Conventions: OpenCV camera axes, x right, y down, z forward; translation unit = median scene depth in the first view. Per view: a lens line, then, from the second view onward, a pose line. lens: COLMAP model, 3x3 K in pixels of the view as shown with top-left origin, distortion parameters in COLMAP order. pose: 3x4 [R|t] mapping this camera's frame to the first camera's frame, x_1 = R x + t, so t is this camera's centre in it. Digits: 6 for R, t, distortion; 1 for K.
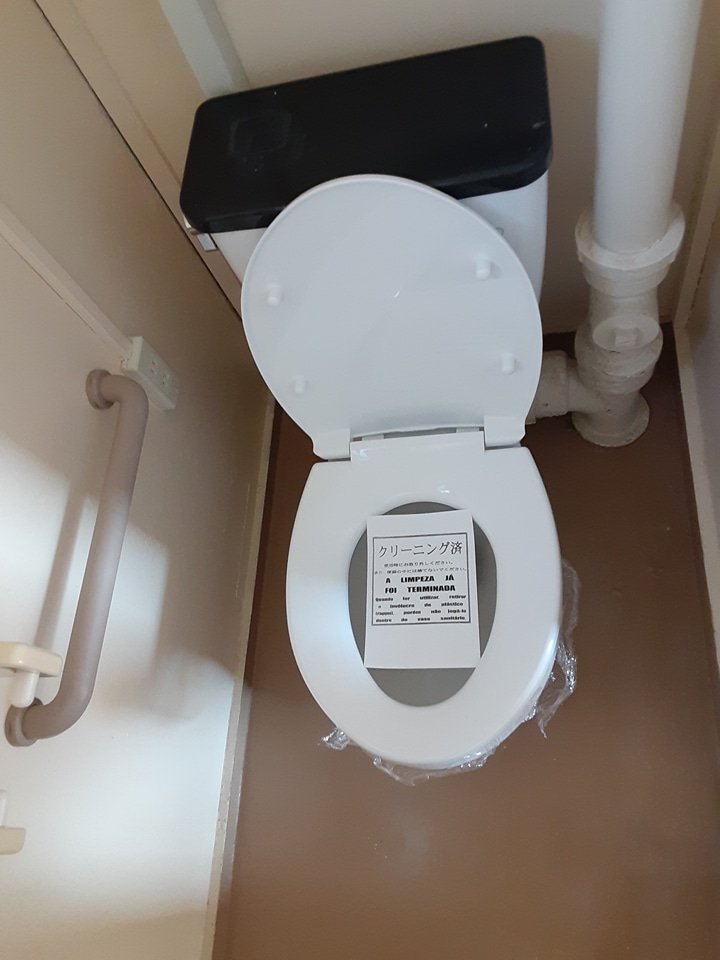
lens RADIAL K [[774.7, 0, 360.0], [0, 774.7, 466.9], [0, 0, 1]] dist [0.125032, -0.179802]
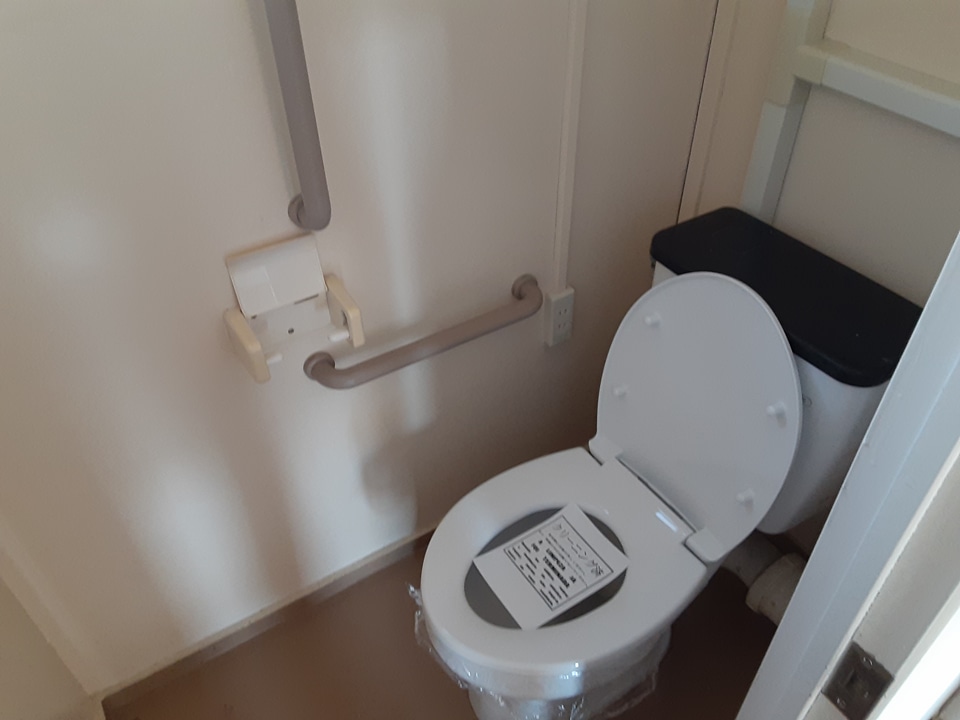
lens RADIAL K [[774.7, 0, 465.5], [0, 774.7, 363.2], [0, 0, 1]] dist [0.125032, -0.179802]
pose [[0.555011, 0.702332, -0.445749, 0.322452], [-0.794117, 0.606893, -0.032539, 0.110836], [0.247669, 0.372036, 0.894566, -0.228453]]
